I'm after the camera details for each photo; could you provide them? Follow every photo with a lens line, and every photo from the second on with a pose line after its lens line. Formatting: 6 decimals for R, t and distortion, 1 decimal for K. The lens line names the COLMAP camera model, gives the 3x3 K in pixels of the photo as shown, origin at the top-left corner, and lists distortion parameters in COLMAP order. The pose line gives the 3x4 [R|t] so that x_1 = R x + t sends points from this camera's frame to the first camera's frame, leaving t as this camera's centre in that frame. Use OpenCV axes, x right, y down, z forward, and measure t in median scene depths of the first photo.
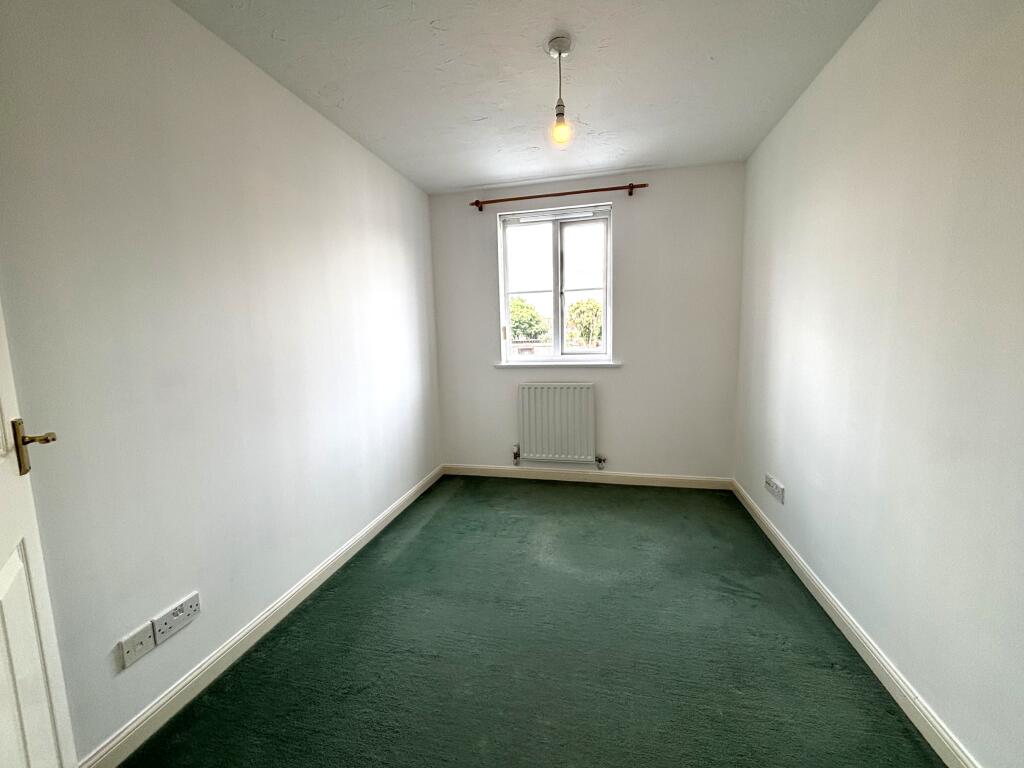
lens RADIAL K [[409.1, 0, 514.6], [0, 409.1, 388.6], [0, 0, 1]] dist [0.000443, 0.000034]
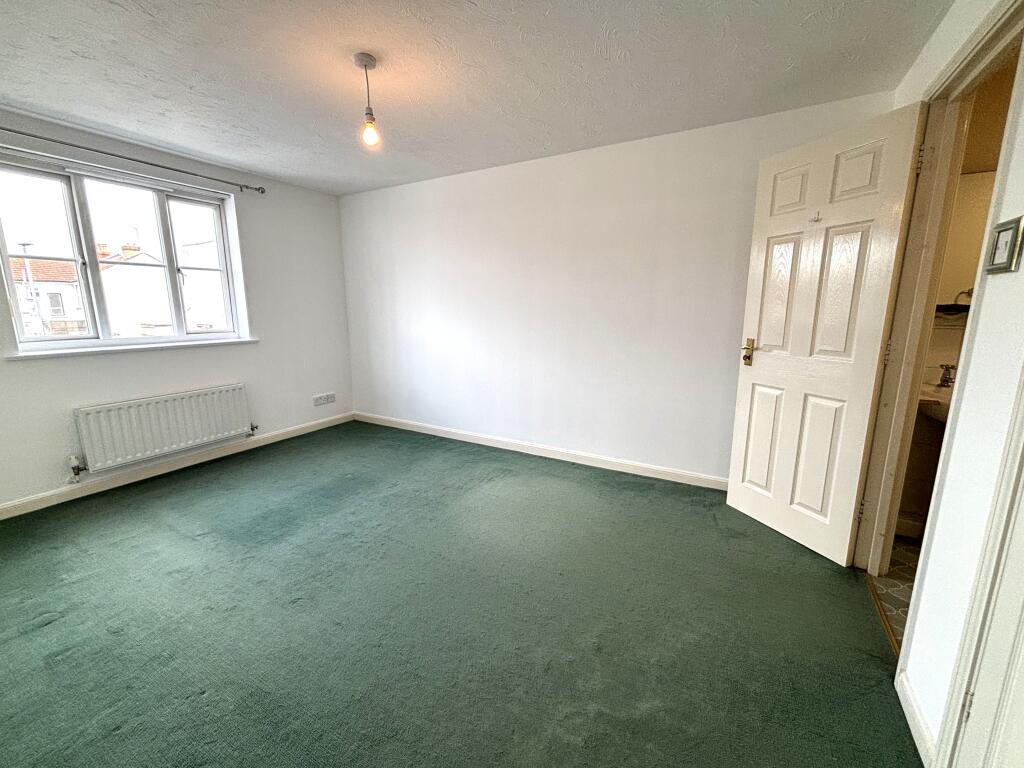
lens RADIAL K [[409.1, 0, 513.1], [0, 409.1, 383.7], [0, 0, 1]] dist [0.000443, 0.000034]
pose [[0.314638, -0.143167, 0.938353, -0.586128], [0.111243, 0.987309, 0.113336, 0.010168], [-0.942670, 0.068726, 0.326572, -0.040267]]
